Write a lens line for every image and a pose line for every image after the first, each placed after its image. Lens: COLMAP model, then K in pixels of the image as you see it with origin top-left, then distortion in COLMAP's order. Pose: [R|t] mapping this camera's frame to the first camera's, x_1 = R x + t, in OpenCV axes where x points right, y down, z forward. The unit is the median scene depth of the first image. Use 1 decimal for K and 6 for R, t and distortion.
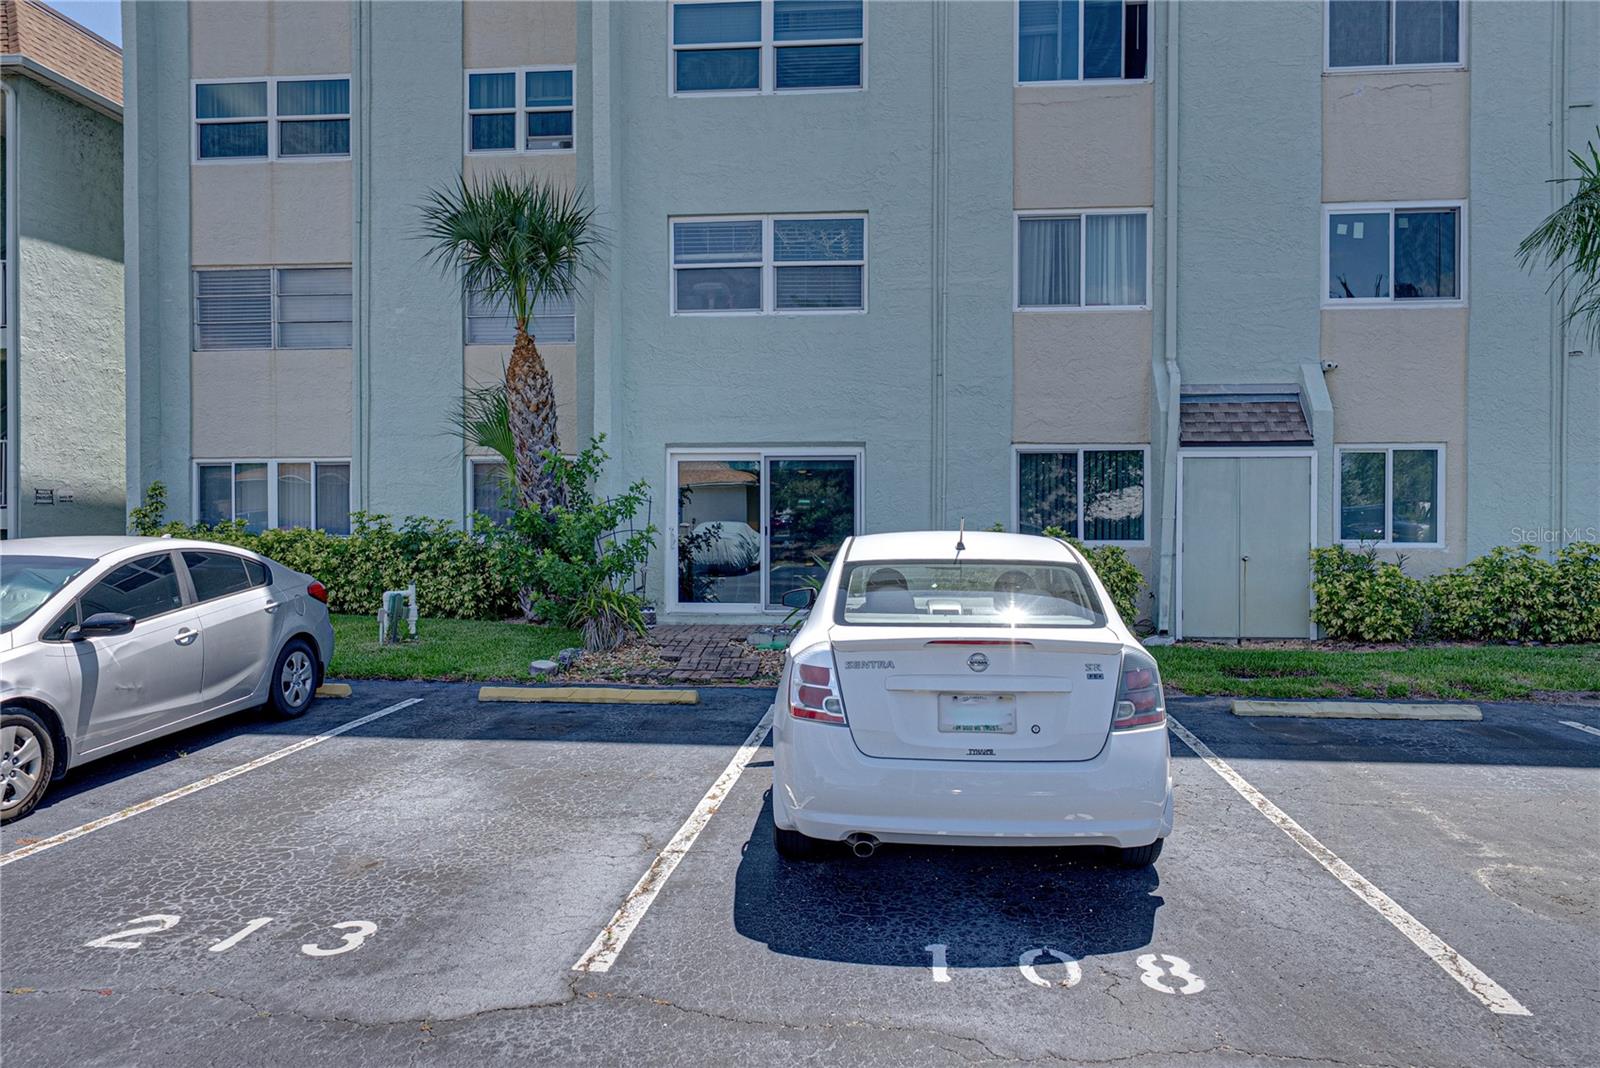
lens RADIAL K [[1208.8, 0, 803.3], [0, 1208.8, 561.6], [0, 0, 1]] dist [-0.000606, -0.004139]
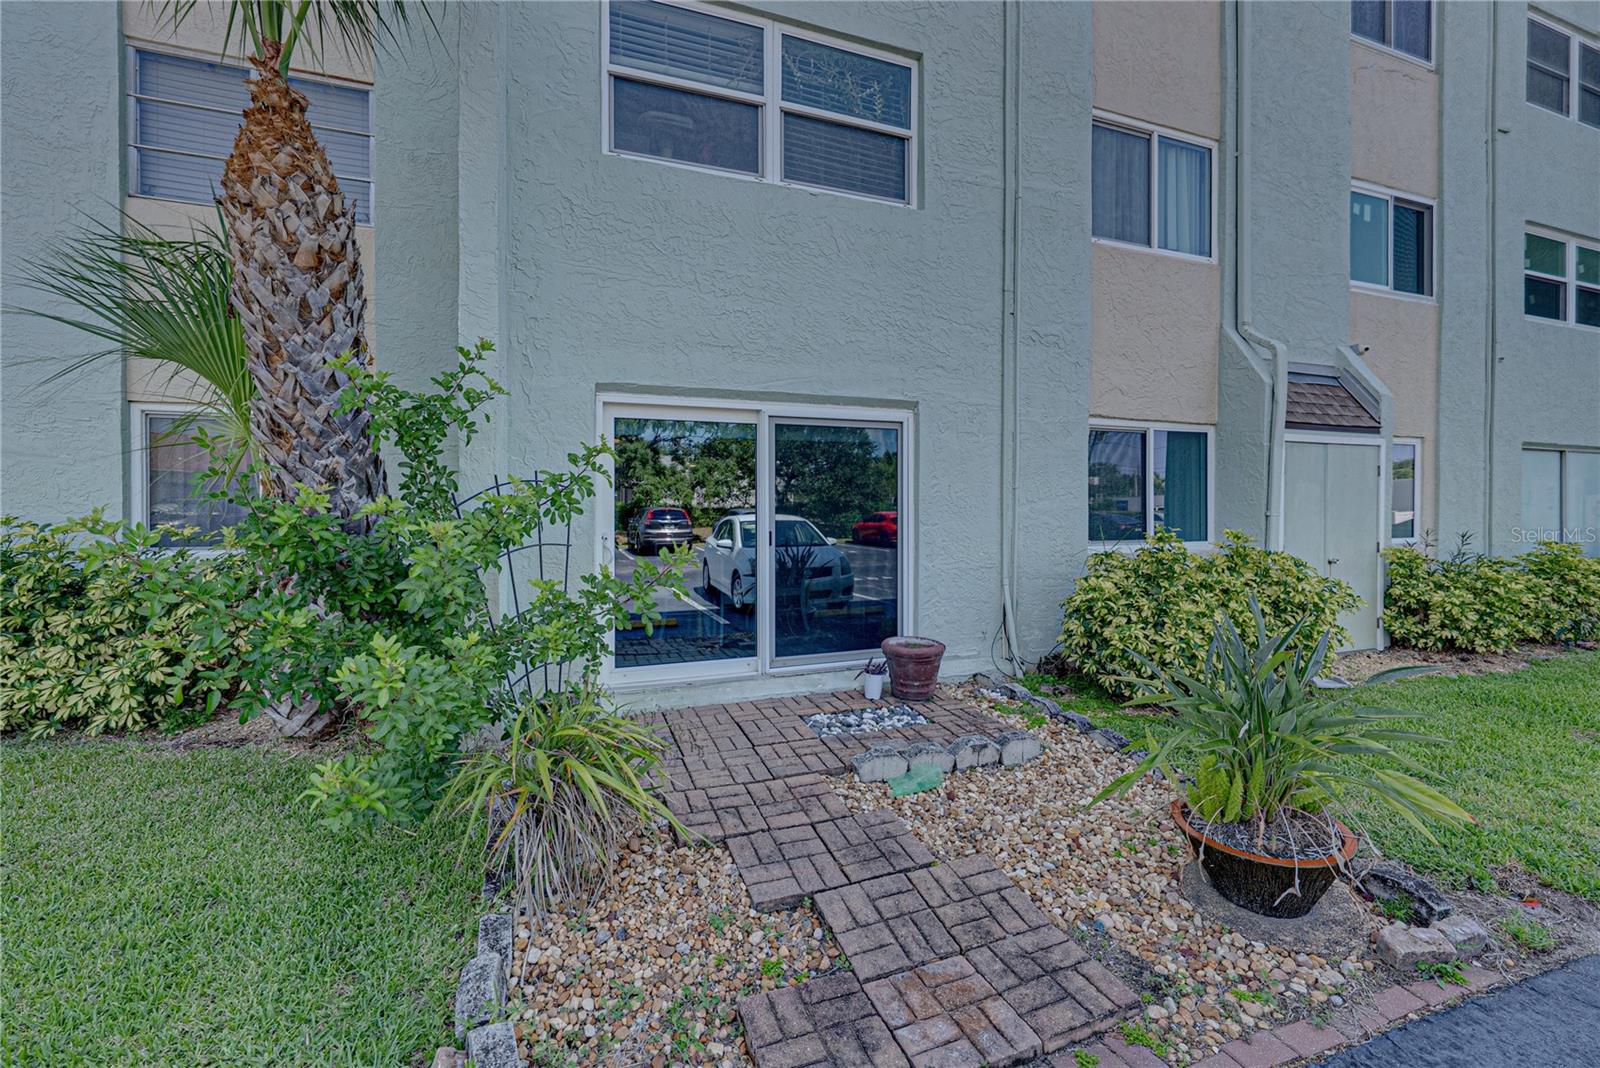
lens RADIAL K [[675.8, 0, 810.0], [0, 675.8, 515.8], [0, 0, 1]] dist [-0.001187, 0.000362]
pose [[0.892295, -0.006730, 0.451403, -0.171417], [0.017364, 0.999661, -0.019422, -0.030679], [-0.451119, 0.025168, 0.892109, 0.705515]]
